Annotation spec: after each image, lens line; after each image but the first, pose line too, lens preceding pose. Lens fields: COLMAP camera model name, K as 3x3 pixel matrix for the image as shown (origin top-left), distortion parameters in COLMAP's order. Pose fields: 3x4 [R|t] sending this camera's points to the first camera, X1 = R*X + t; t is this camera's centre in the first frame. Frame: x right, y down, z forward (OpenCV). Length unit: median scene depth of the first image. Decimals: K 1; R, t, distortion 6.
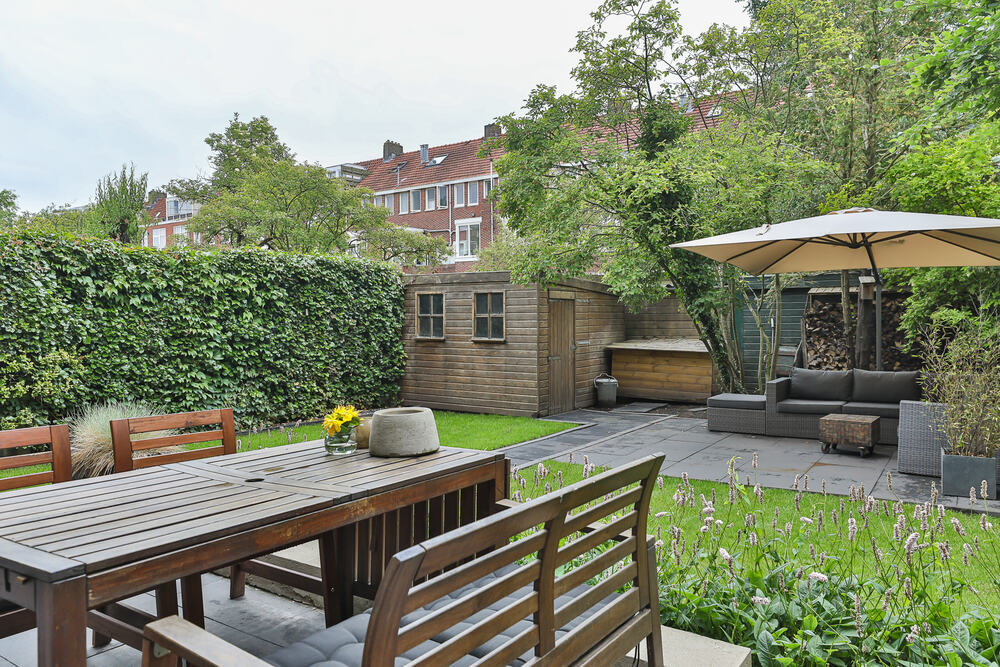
lens RADIAL K [[718.8, 0, 501.4], [0, 718.8, 330.3], [0, 0, 1]] dist [0.003940, -0.001461]
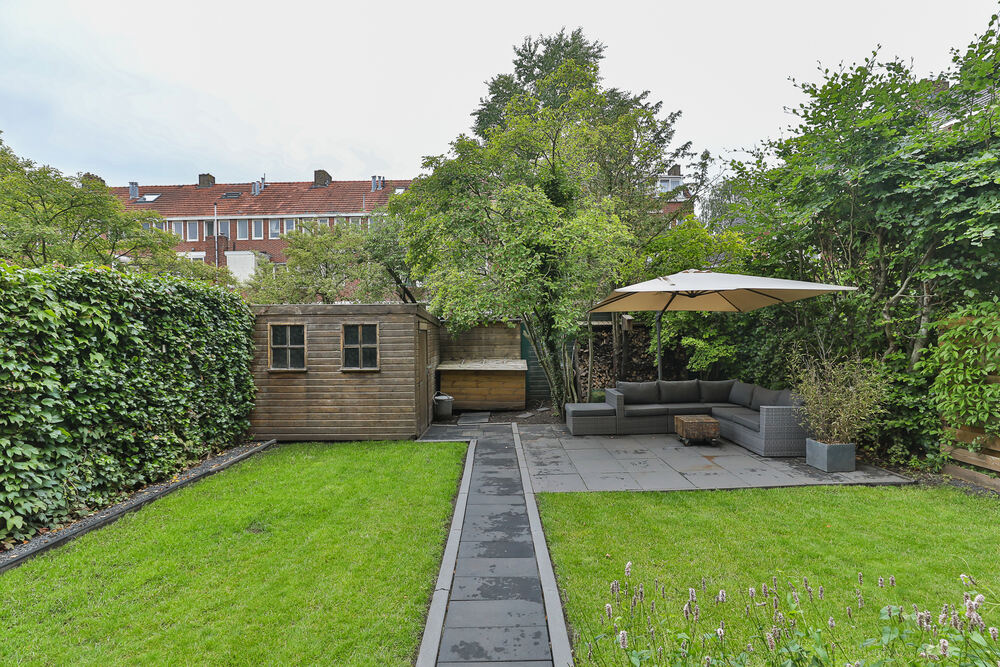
lens RADIAL K [[485.9, 0, 498.2], [0, 485.9, 334.6], [0, 0, 1]] dist [-0.006890, 0.002544]
pose [[0.828748, -0.010351, 0.559527, -0.267289], [0.018889, 0.999777, -0.009482, -0.029316], [-0.559304, 0.018428, 0.828758, 0.325096]]
